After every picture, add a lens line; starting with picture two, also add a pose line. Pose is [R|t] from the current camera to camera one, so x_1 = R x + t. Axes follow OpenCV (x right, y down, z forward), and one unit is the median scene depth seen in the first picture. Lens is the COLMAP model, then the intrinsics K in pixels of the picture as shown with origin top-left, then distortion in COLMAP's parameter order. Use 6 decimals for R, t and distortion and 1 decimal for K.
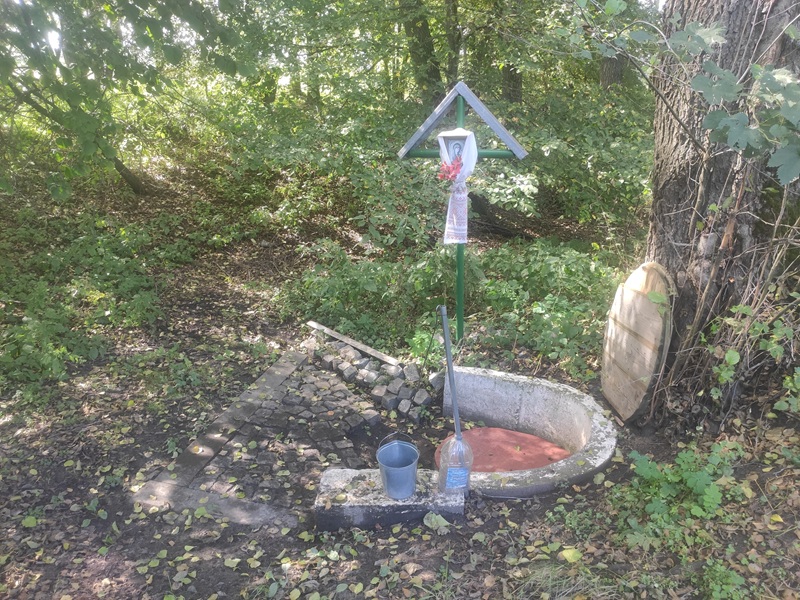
lens RADIAL K [[603.5, 0, 399.1], [0, 603.5, 298.4], [0, 0, 1]] dist [0.027250, -0.019427]
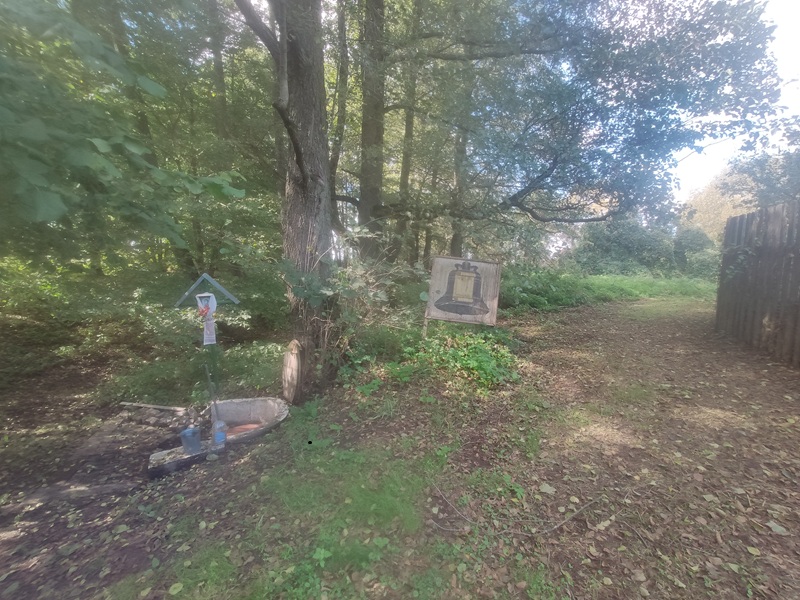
lens RADIAL K [[349.9, 0, 389.2], [0, 349.9, 312.3], [0, 0, 1]] dist [0.000857, 0.000067]
pose [[0.840519, -0.076878, 0.536300, -0.030356], [0.177772, 0.974211, -0.138961, 0.086221], [-0.511786, 0.212139, 0.832510, -0.392475]]
